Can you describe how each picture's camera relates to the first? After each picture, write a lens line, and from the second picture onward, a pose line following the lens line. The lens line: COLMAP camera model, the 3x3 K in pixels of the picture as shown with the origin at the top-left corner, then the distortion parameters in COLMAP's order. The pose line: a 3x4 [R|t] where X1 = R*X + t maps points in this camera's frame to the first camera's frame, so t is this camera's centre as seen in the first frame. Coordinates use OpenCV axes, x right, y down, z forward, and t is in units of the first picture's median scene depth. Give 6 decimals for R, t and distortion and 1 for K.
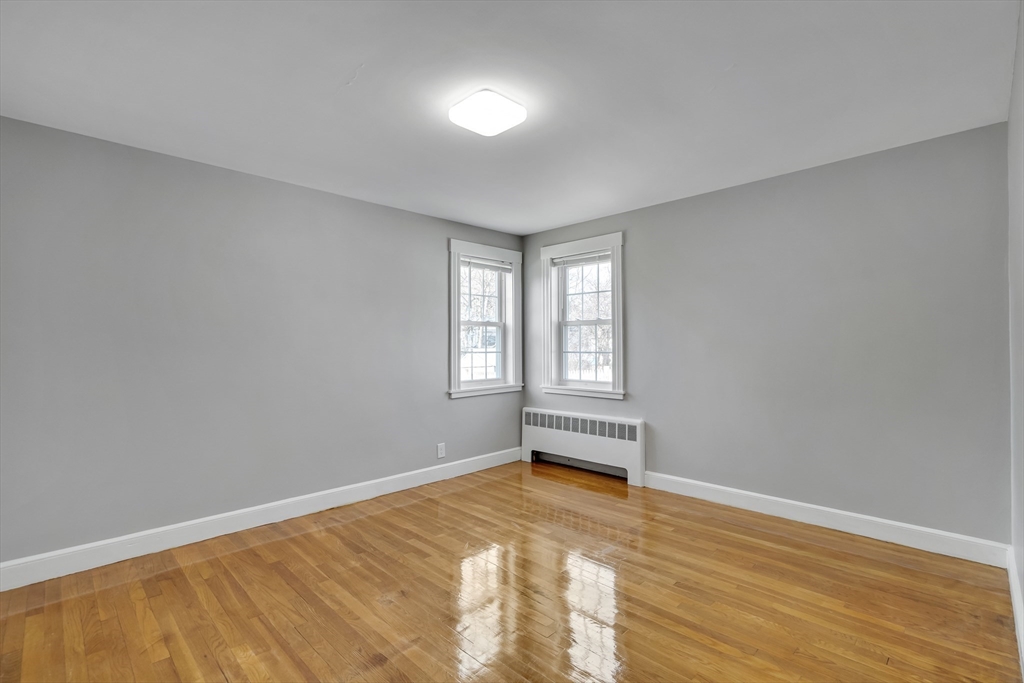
lens RADIAL K [[447.8, 0, 507.4], [0, 447.8, 342.7], [0, 0, 1]] dist [0.021232, 0.000014]
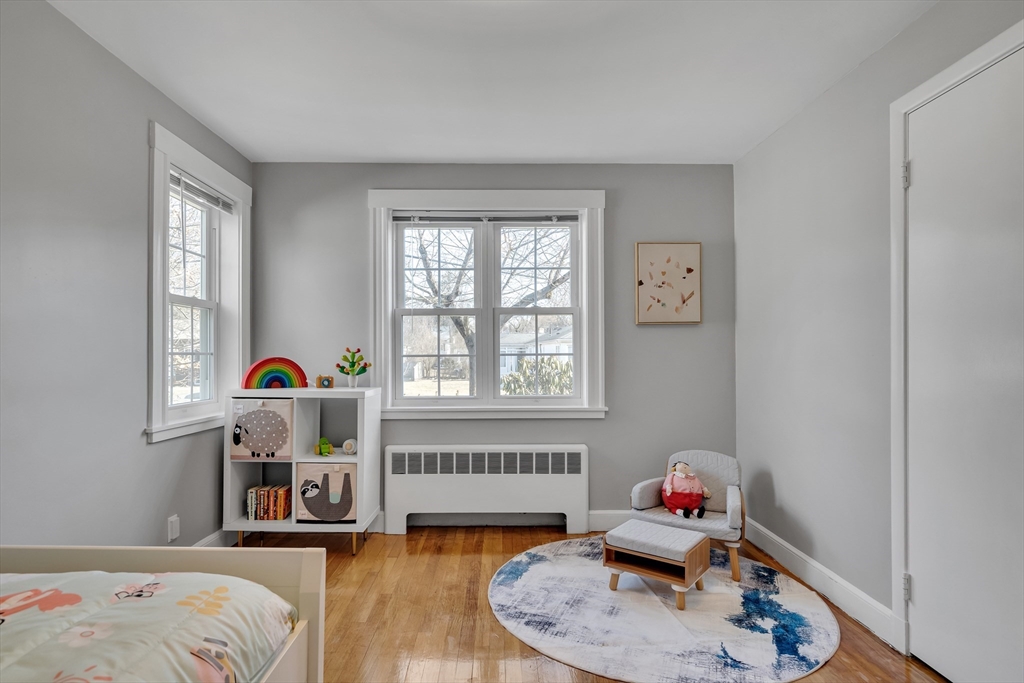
lens RADIAL K [[544.6, 0, 508.0], [0, 544.6, 341.3], [0, 0, 1]] dist [0.003347, 0.004407]
pose [[0.696424, 0.032784, 0.716882, -0.355701], [-0.021865, 0.999462, -0.024465, 0.018972], [-0.717298, 0.001364, 0.696765, 0.352990]]
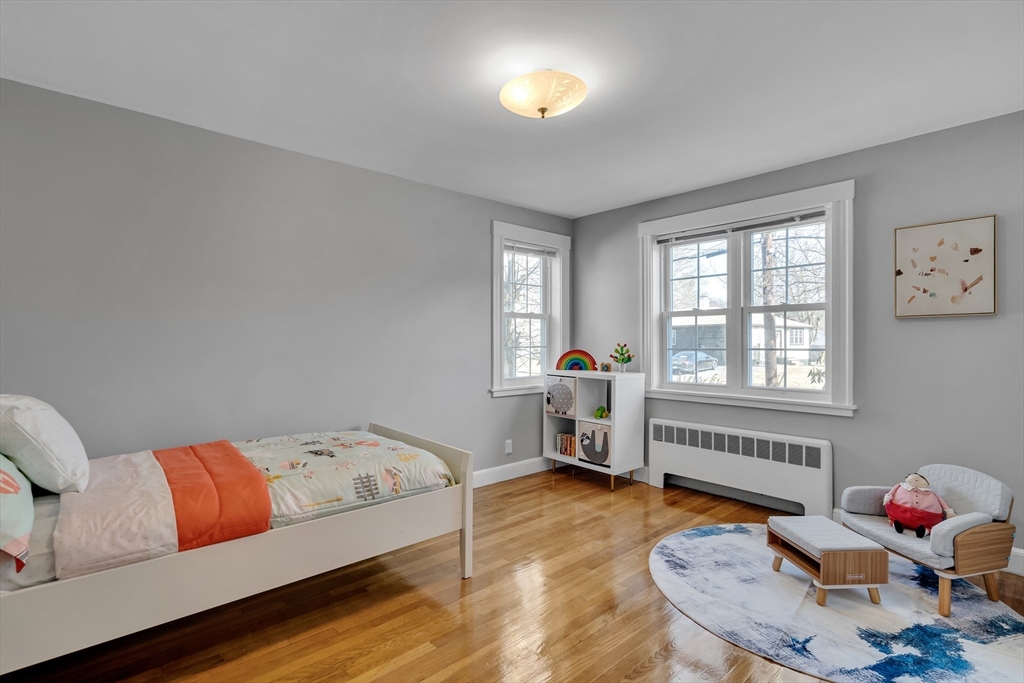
lens RADIAL K [[485.8, 0, 531.1], [0, 485.8, 345.4], [0, 0, 1]] dist [0.005857, 0.001385]
pose [[0.999435, 0.024037, -0.023510, -0.145129], [-0.023634, 0.999571, 0.017282, 0.007706], [0.023915, -0.016717, 0.999574, 0.137523]]
